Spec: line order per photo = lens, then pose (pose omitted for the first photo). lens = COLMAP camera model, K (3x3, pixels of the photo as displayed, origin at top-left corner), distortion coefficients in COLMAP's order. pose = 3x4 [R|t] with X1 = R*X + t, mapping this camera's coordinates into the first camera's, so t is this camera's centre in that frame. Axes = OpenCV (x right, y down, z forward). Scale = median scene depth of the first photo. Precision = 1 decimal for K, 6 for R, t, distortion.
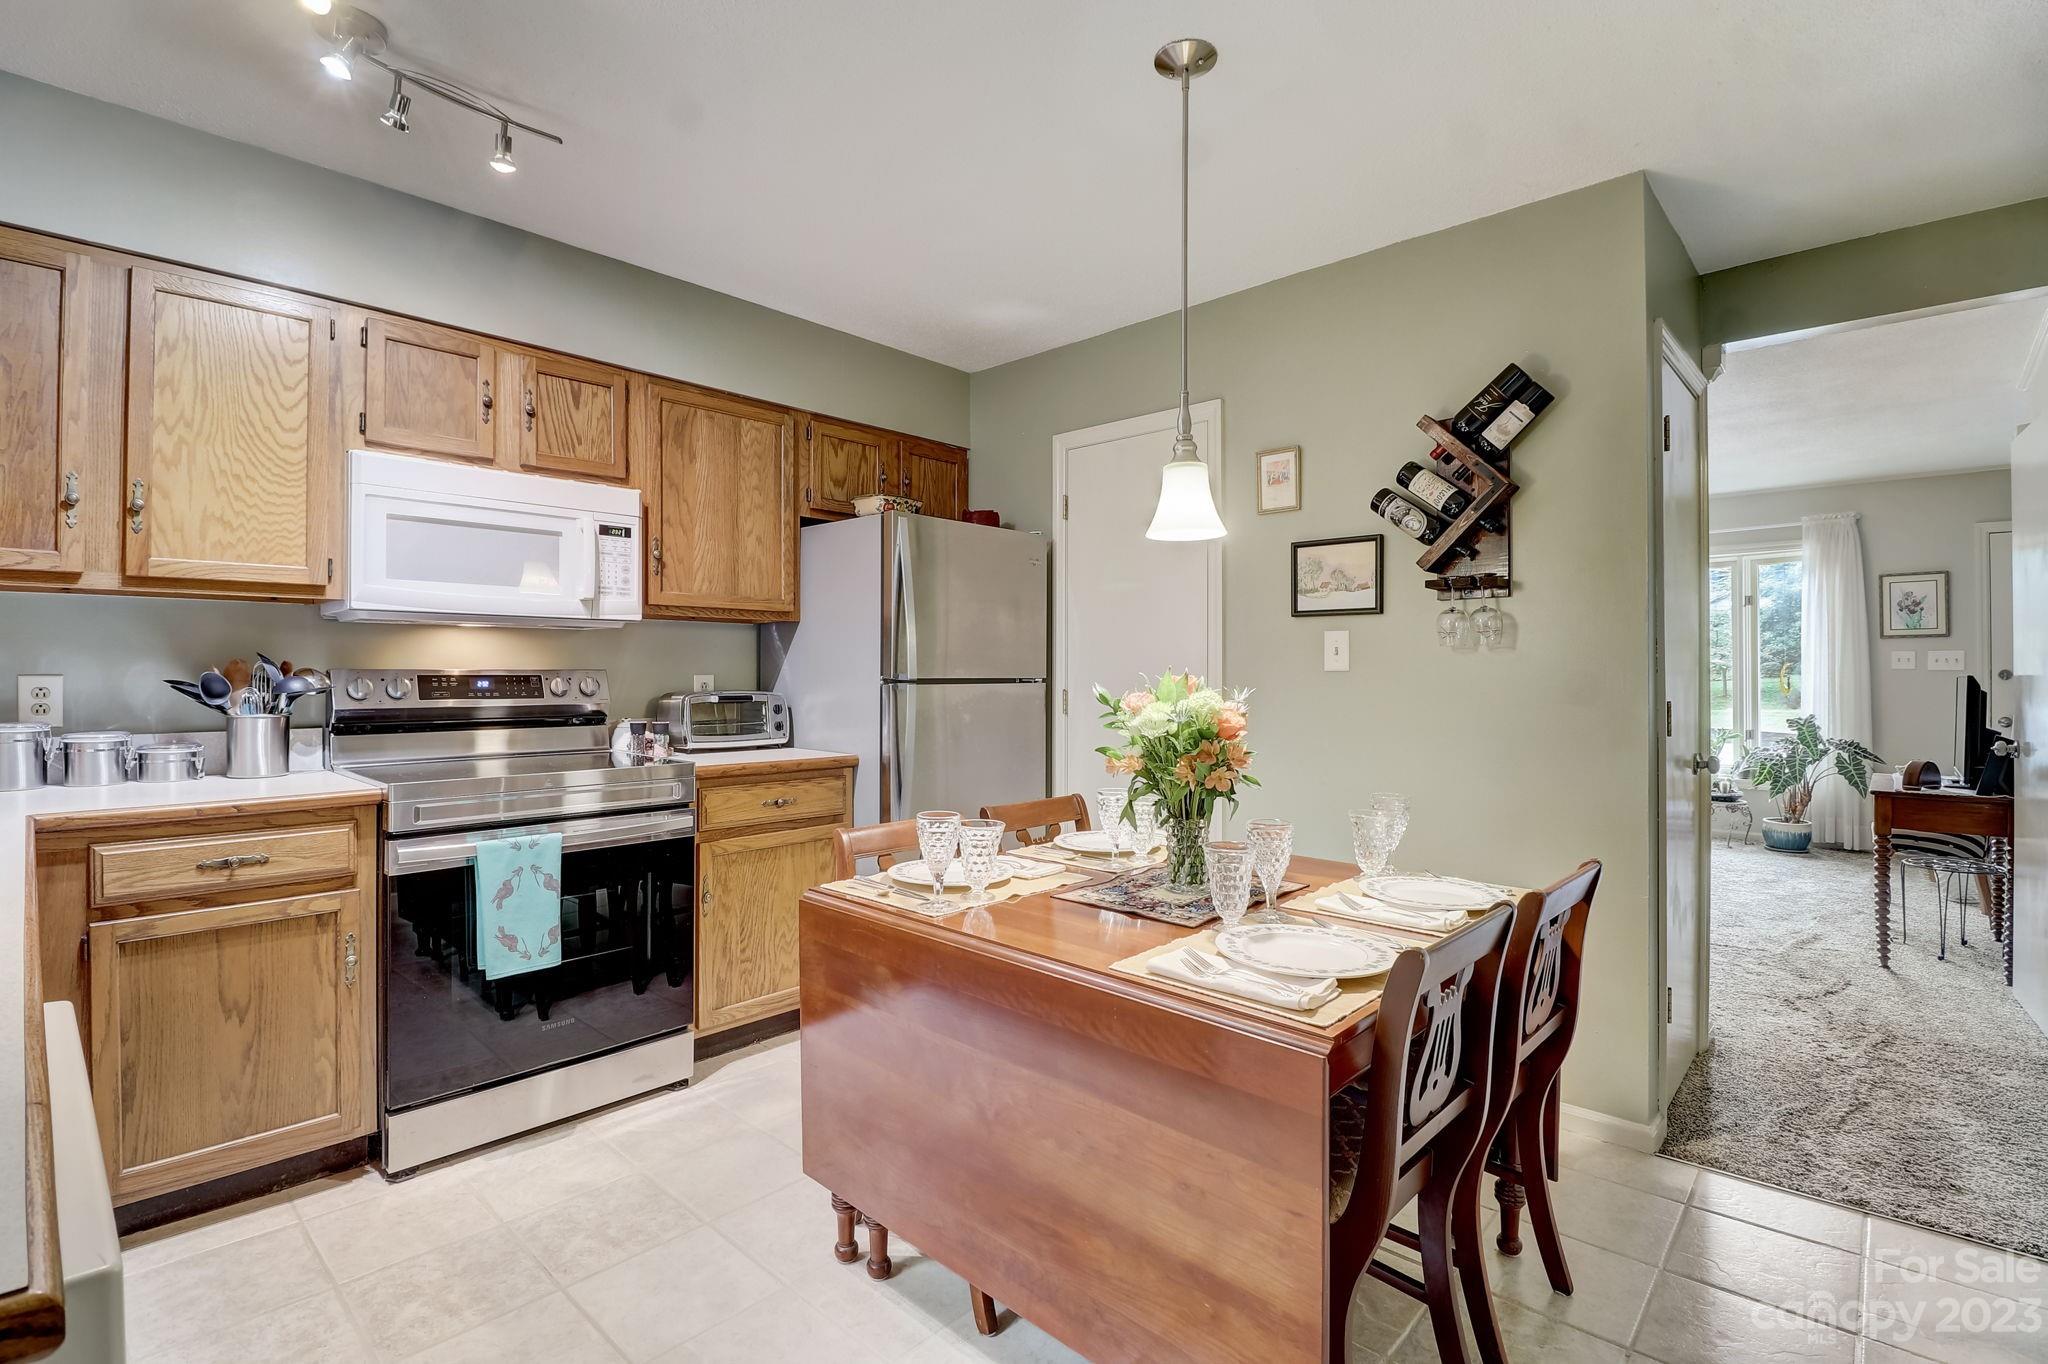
lens RADIAL K [[948.7, 0, 1016.1], [0, 948.7, 672.6], [0, 0, 1]] dist [-0.002661, -0.010420]
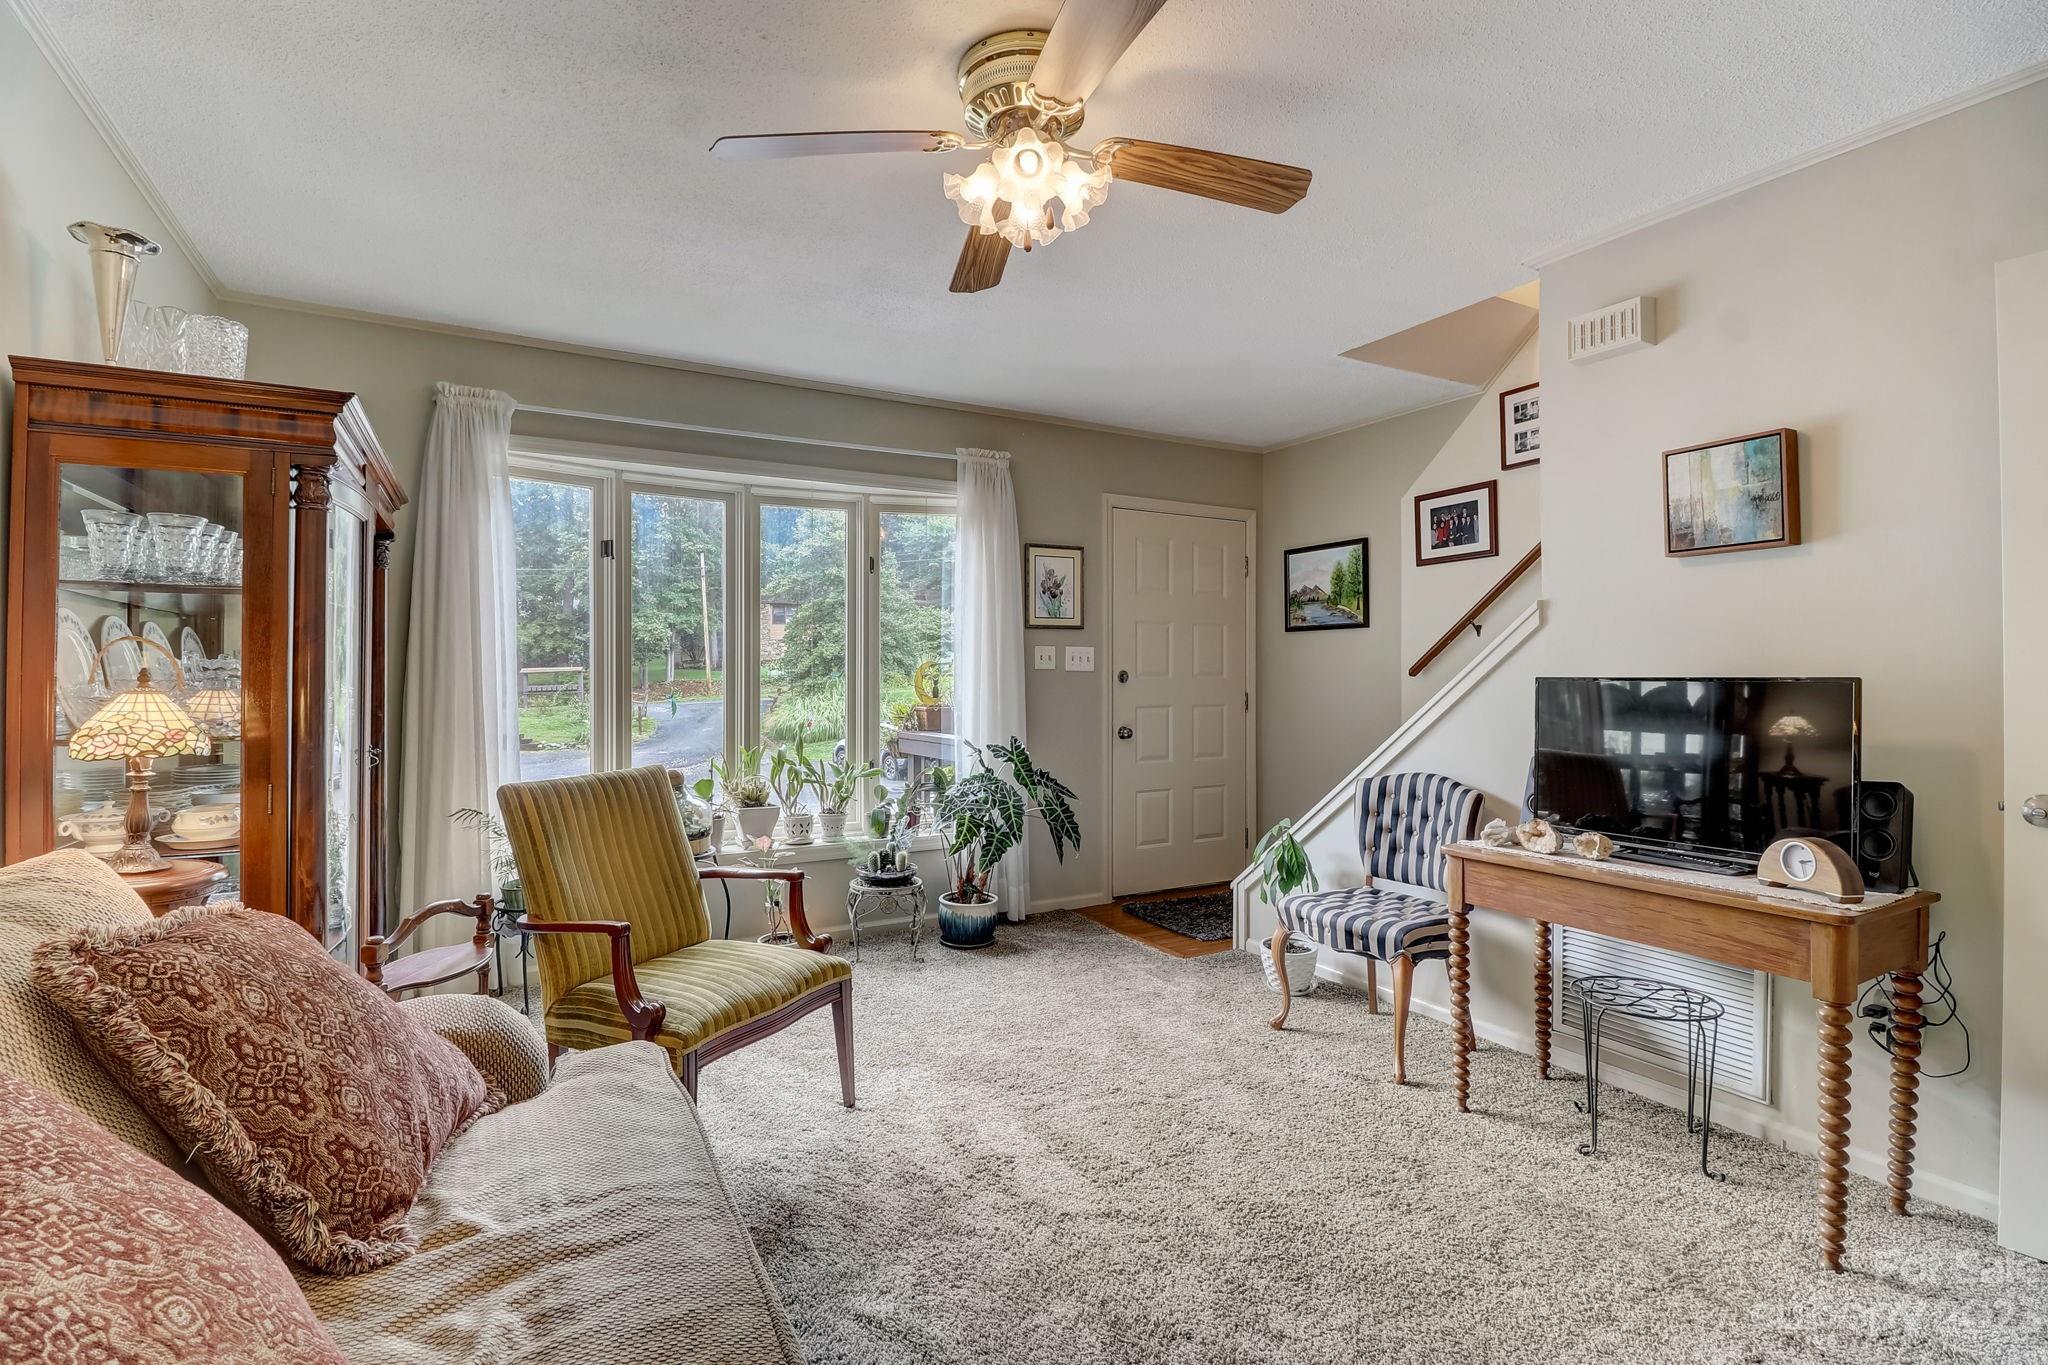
lens RADIAL K [[948.7, 0, 1023.3], [0, 948.7, 670.4], [0, 0, 1]] dist [-0.002661, -0.010420]
pose [[0.308916, 0.005588, 0.951073, 0.200081], [-0.002235, 0.999984, -0.005149, 0.001066], [-0.951087, -0.000535, 0.308923, 0.777605]]
